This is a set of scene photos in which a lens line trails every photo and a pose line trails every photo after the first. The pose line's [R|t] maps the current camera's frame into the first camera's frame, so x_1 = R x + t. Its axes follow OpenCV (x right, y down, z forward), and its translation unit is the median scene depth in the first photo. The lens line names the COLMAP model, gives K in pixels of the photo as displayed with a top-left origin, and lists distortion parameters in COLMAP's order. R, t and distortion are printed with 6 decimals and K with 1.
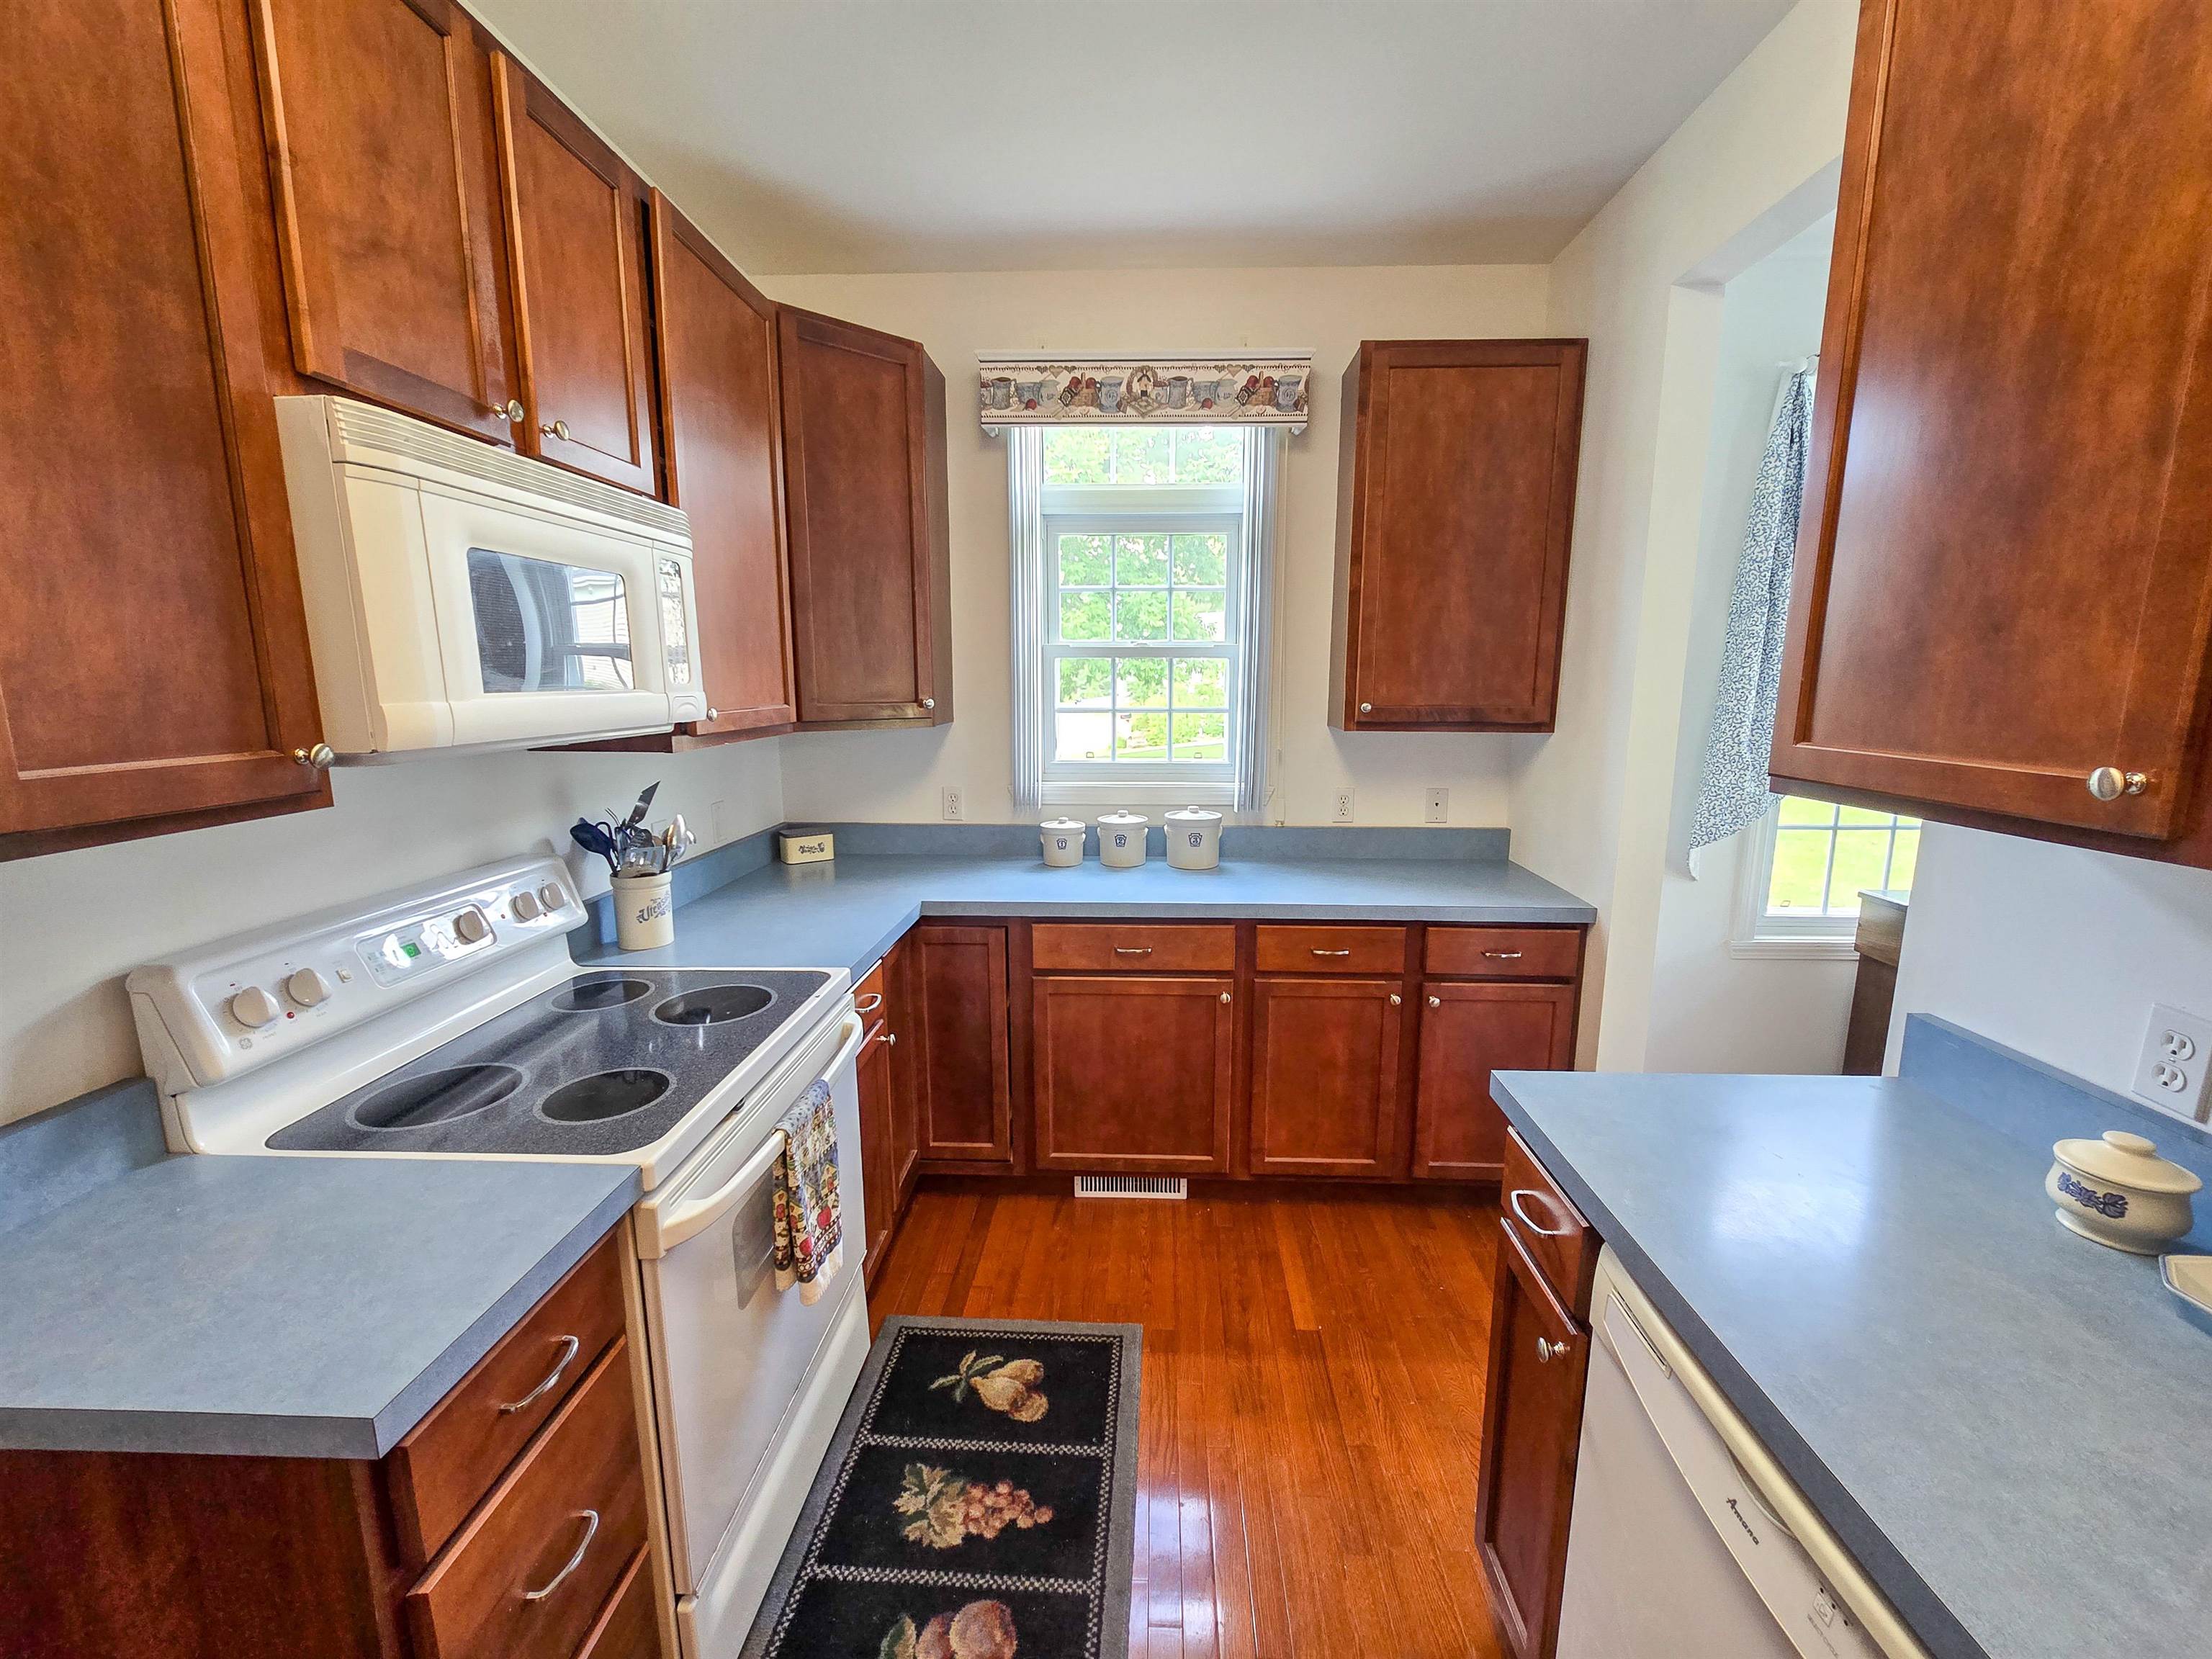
lens RADIAL K [[905.0, 0, 1116.5], [0, 905.0, 834.9], [0, 0, 1]] dist [-0.006326, 0.001606]
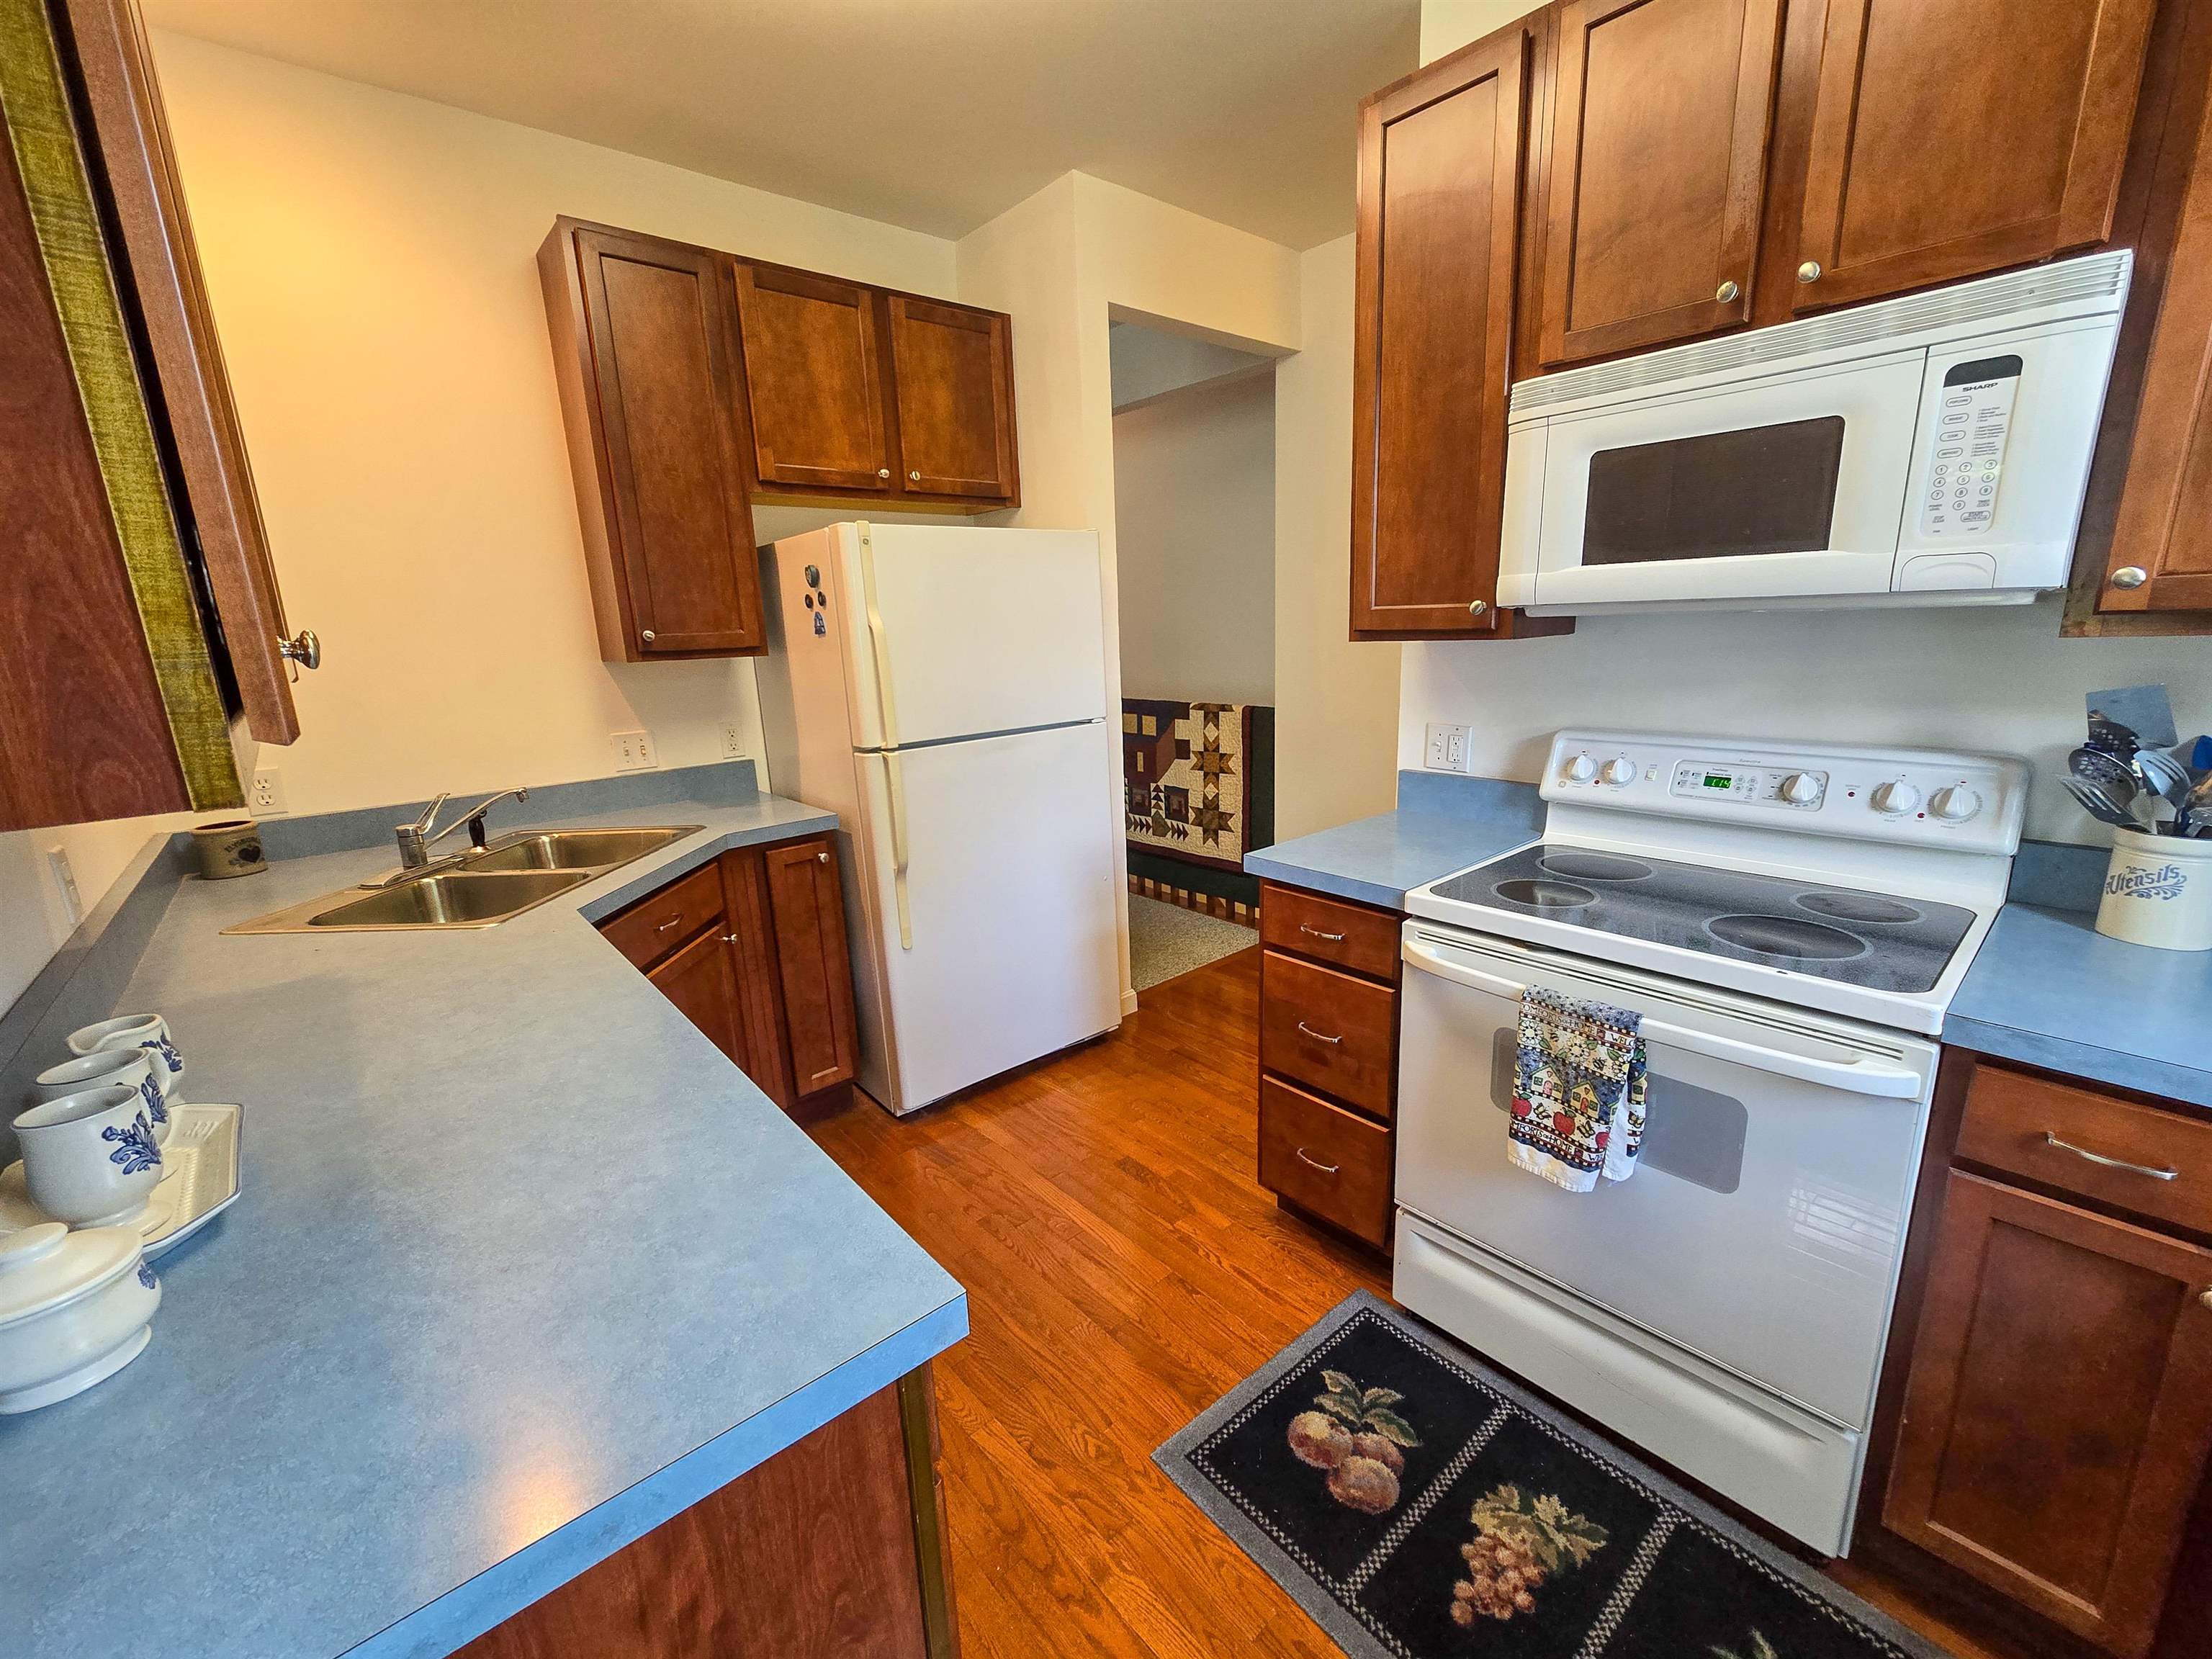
lens RADIAL K [[905.0, 0, 1108.7], [0, 905.0, 826.4], [0, 0, 1]] dist [-0.006326, 0.001606]
pose [[-0.729315, 0.183826, -0.659021, 0.549337], [-0.075089, 0.935904, 0.344158, -0.149043], [0.680045, 0.300485, -0.668765, 1.123426]]
